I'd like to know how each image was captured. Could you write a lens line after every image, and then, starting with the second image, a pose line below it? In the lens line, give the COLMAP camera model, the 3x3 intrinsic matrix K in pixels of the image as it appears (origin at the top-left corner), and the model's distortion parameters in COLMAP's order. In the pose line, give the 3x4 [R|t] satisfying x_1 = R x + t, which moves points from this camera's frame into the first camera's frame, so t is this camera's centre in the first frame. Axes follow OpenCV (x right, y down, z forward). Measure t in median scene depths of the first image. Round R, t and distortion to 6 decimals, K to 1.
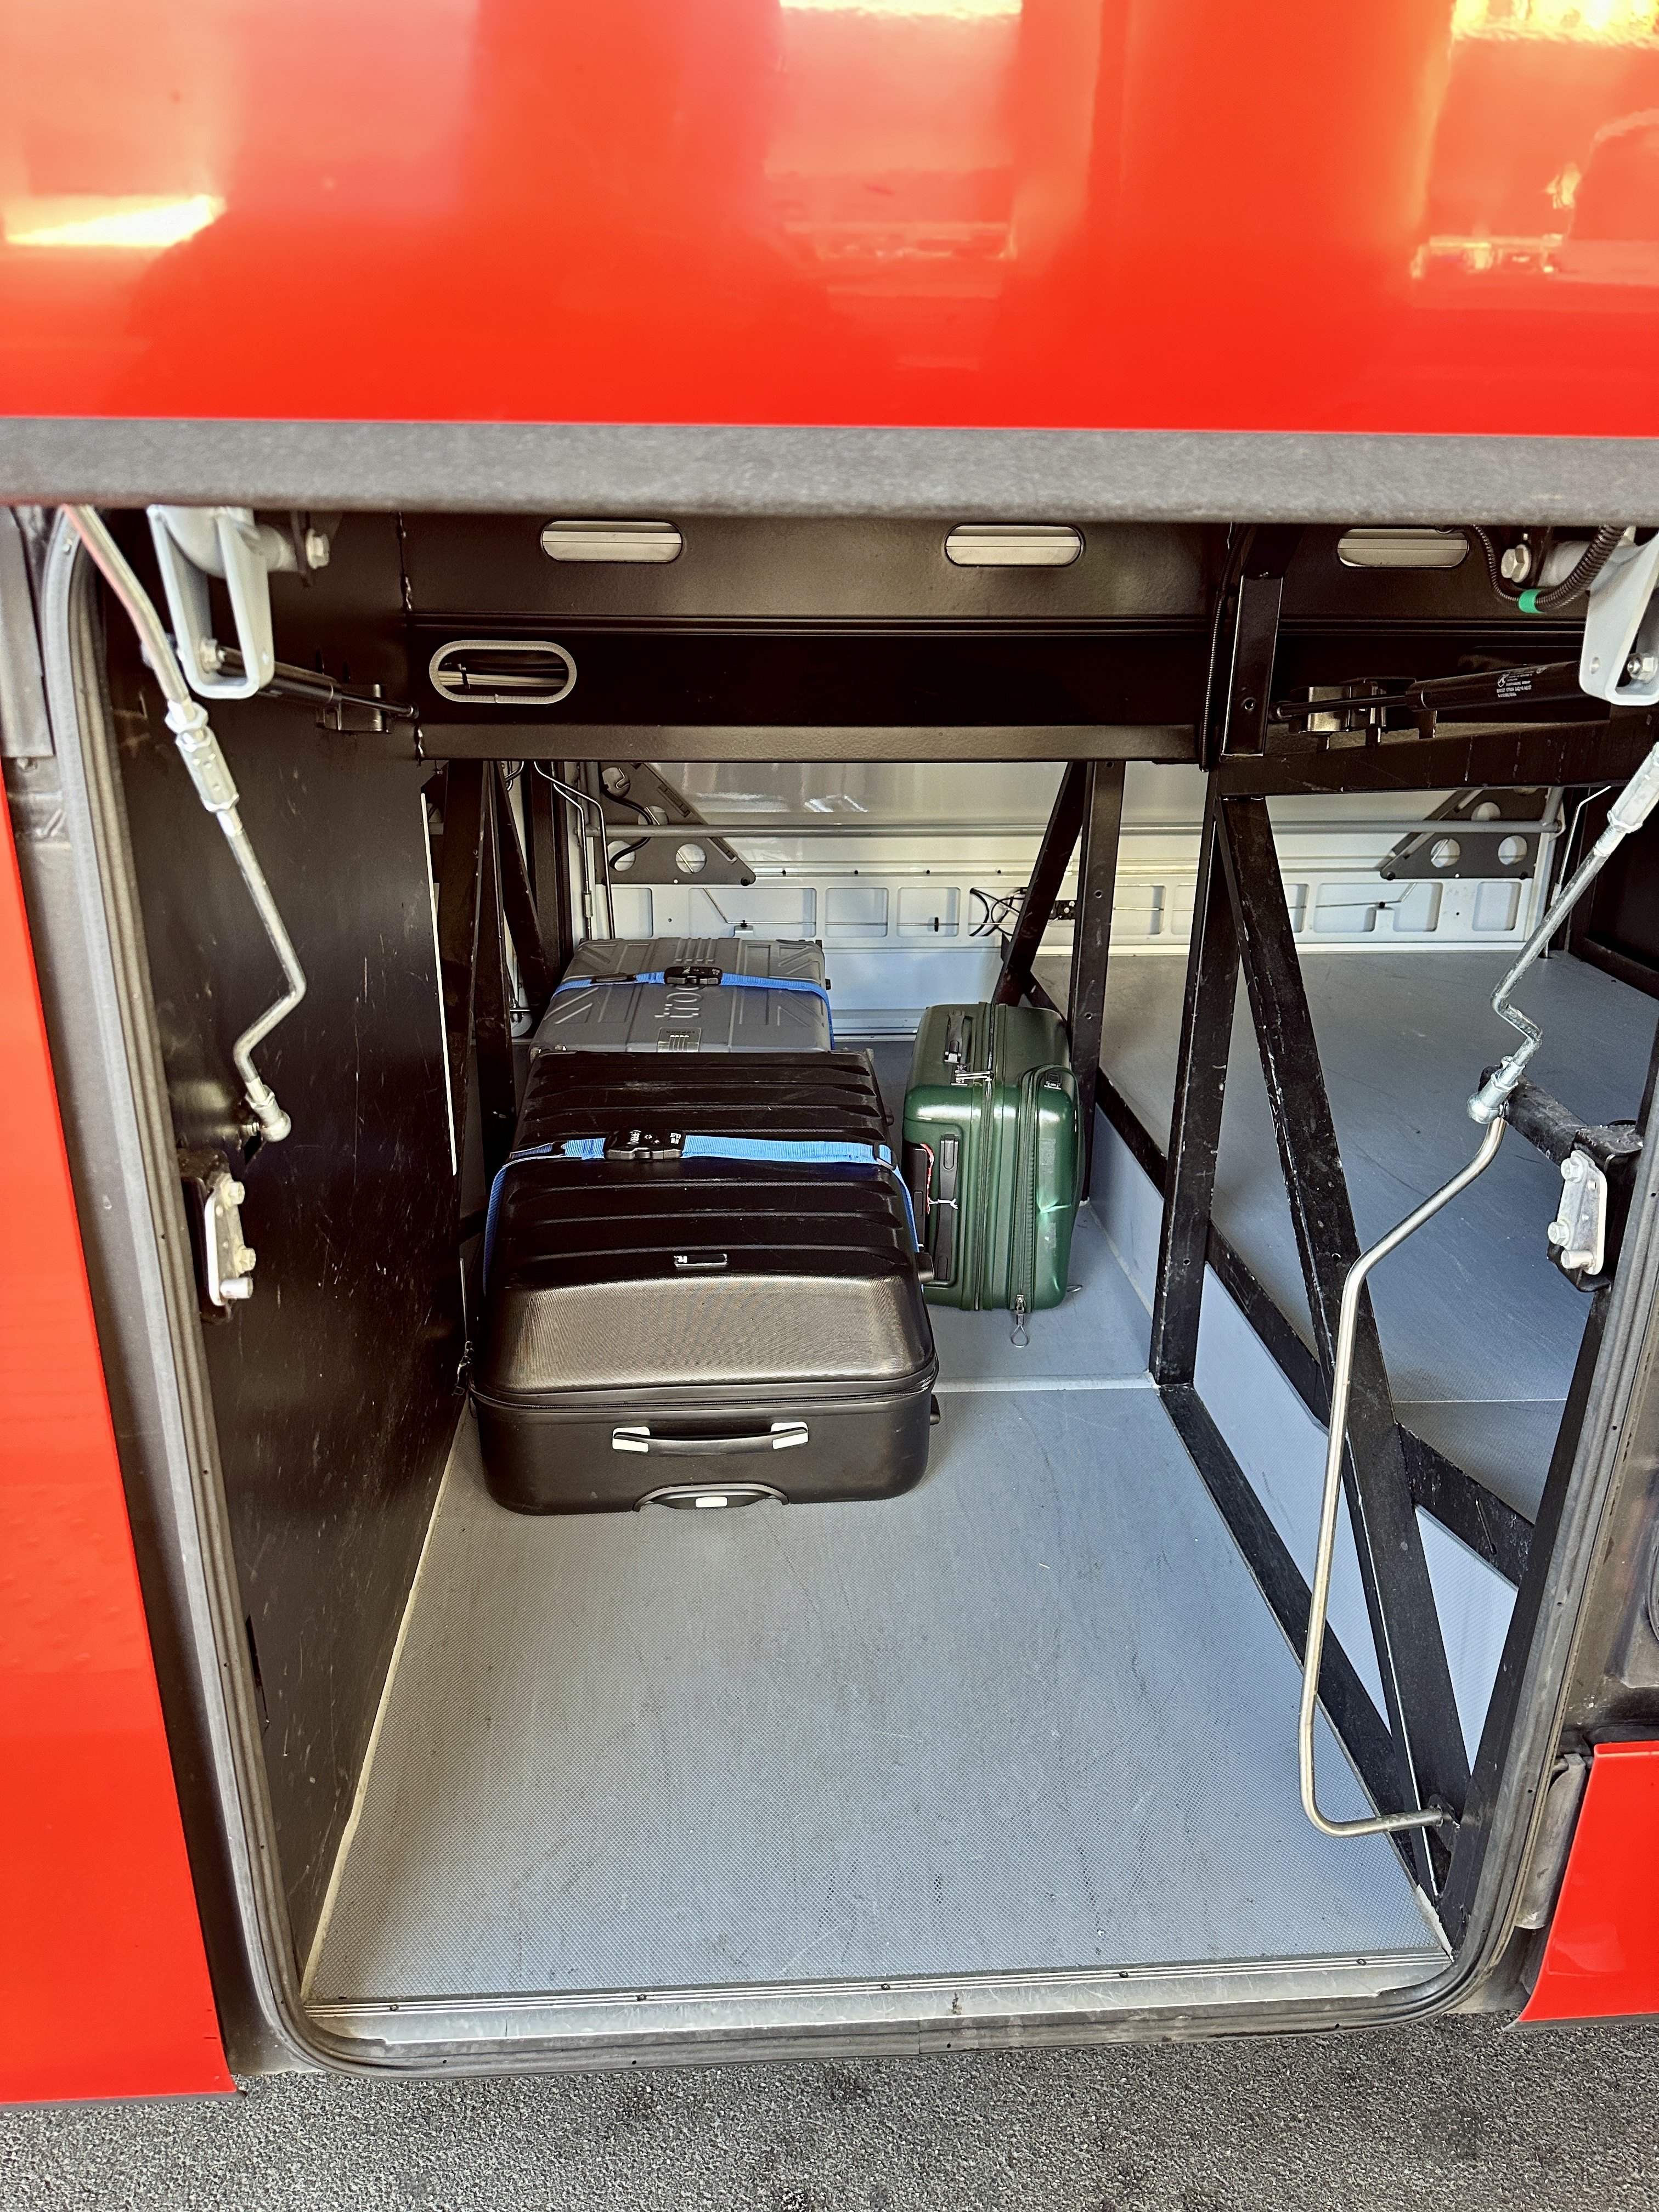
lens RADIAL K [[1536.2, 0, 829.5], [0, 1536.2, 1106.0], [0, 0, 1]] dist [0.108439, -0.163333]
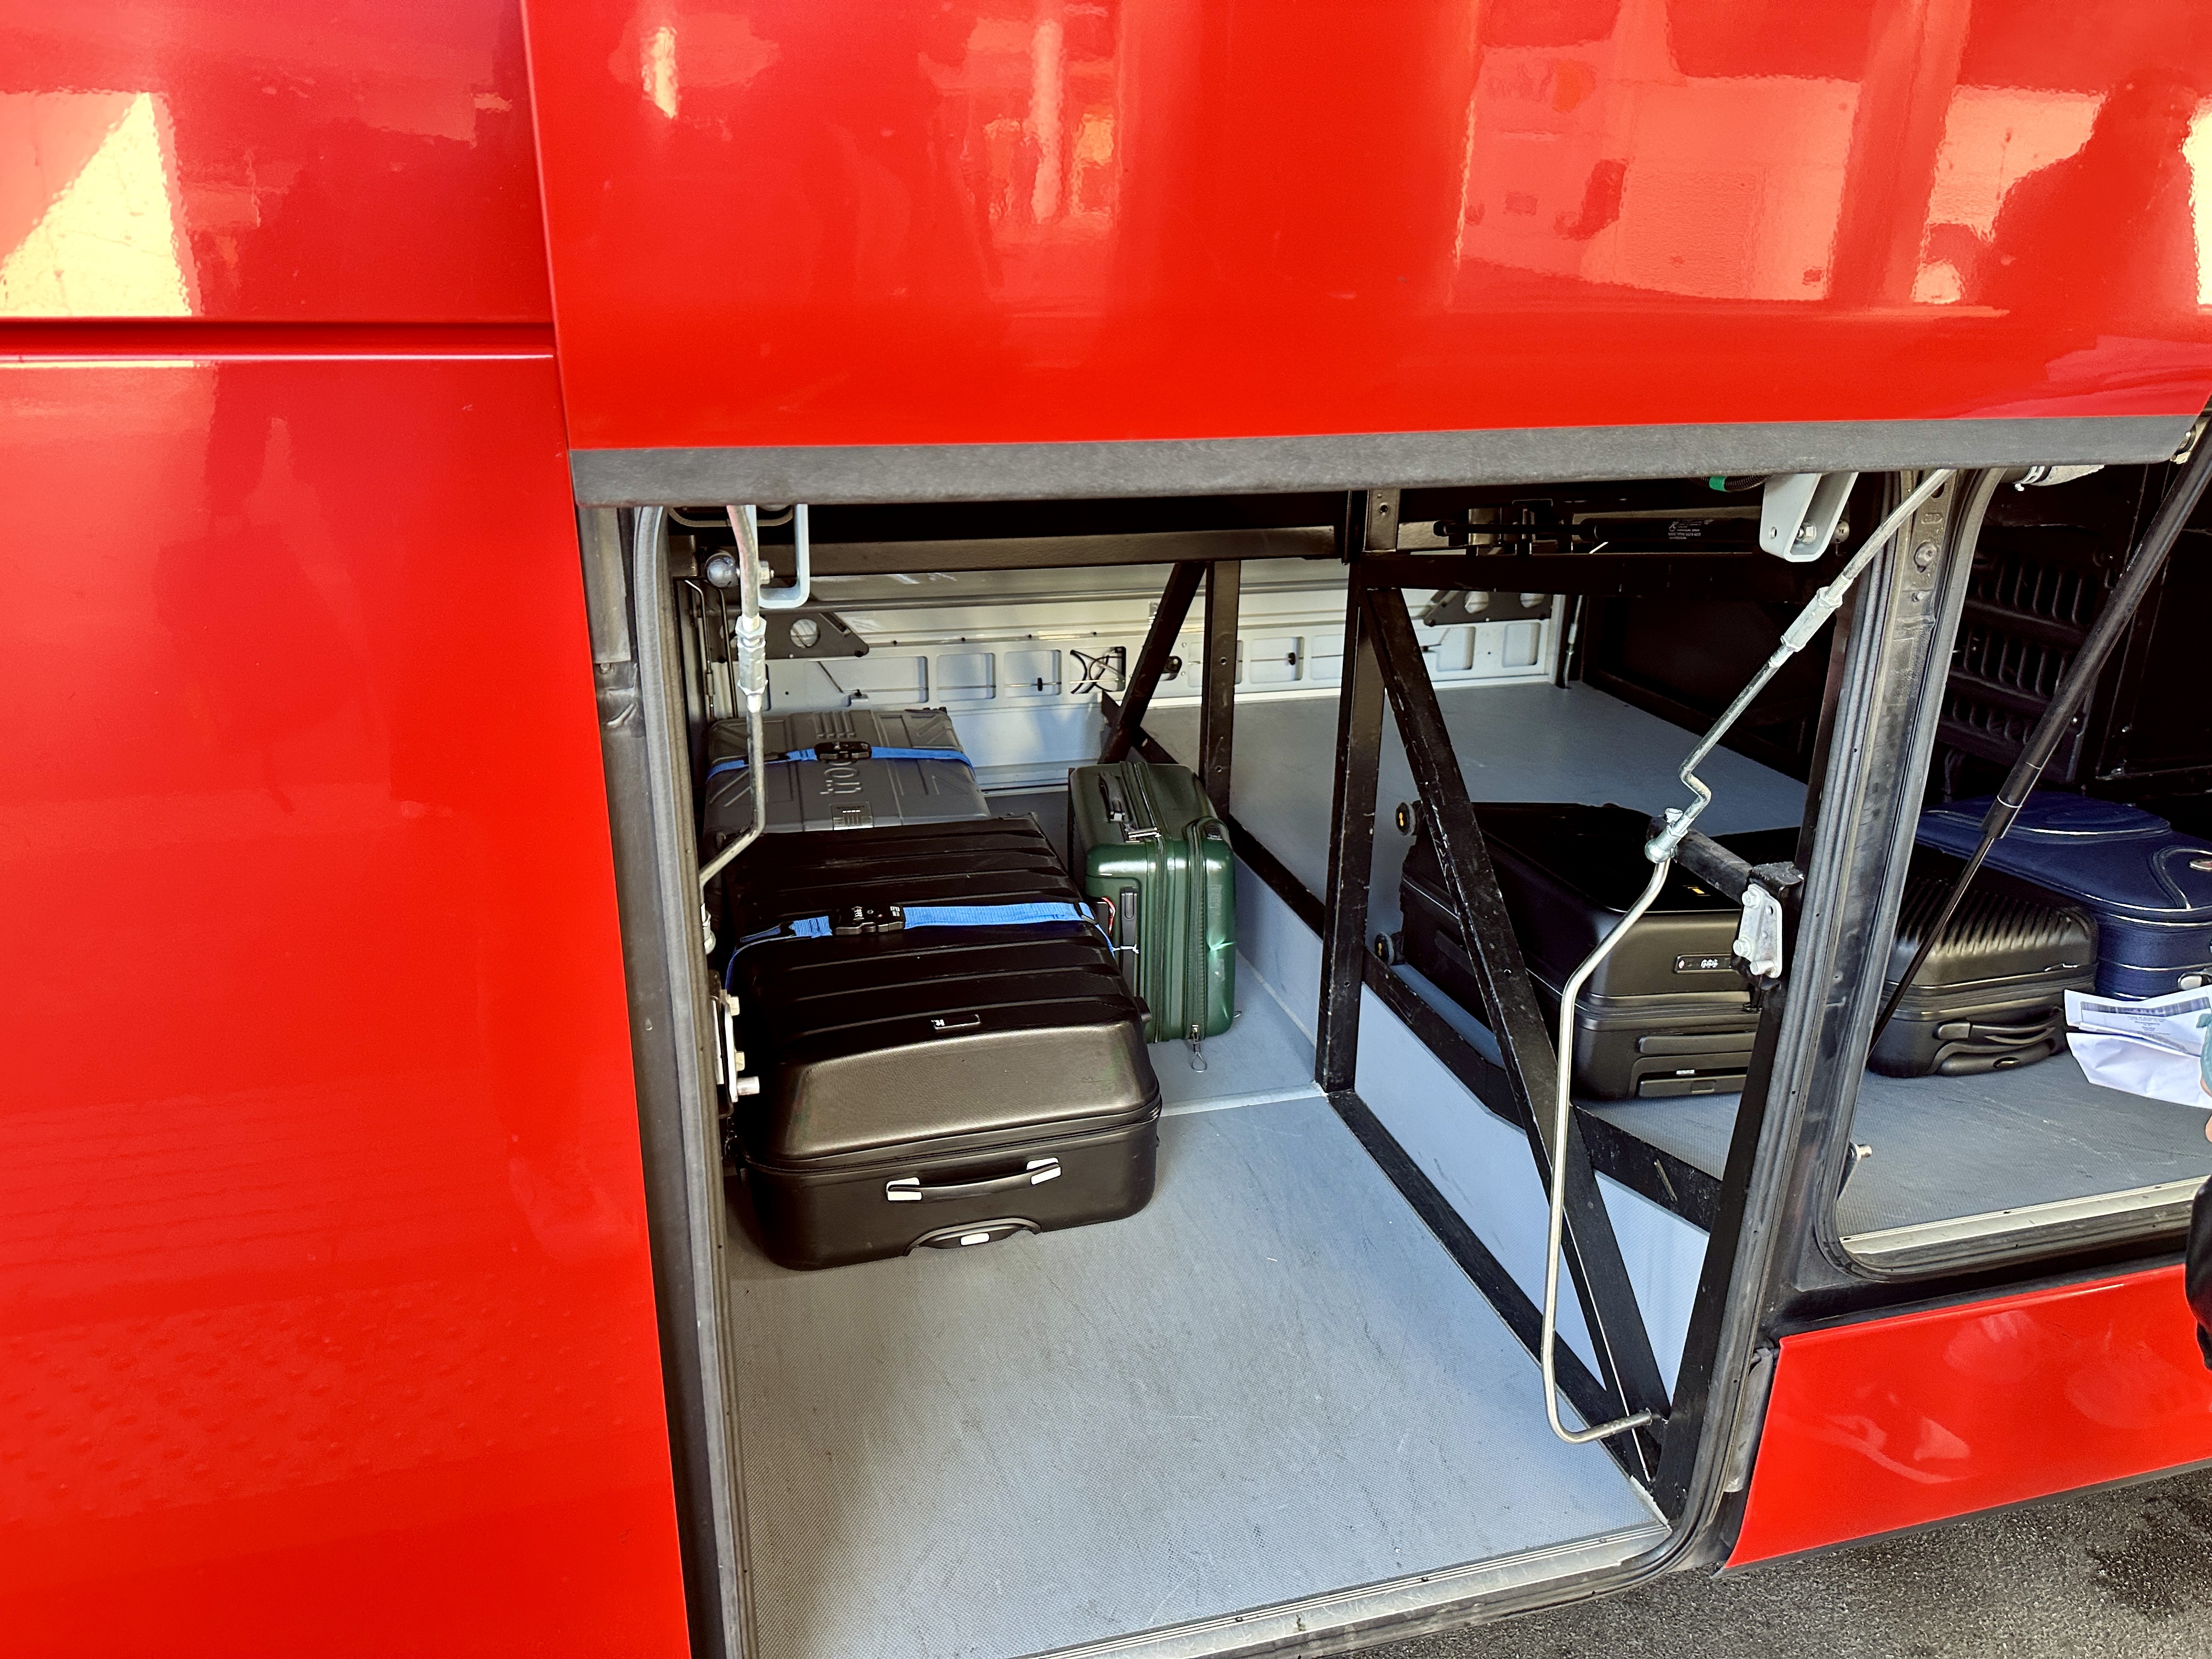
lens RADIAL K [[1529.5, 0, 1110.5], [0, 1529.5, 838.2], [0, 0, 1]] dist [0.174373, -0.327519]
pose [[0.981250, -0.068351, 0.180210, -0.163898], [0.068084, 0.997650, 0.007673, -0.032713], [-0.180311, 0.004741, 0.983598, -0.110882]]
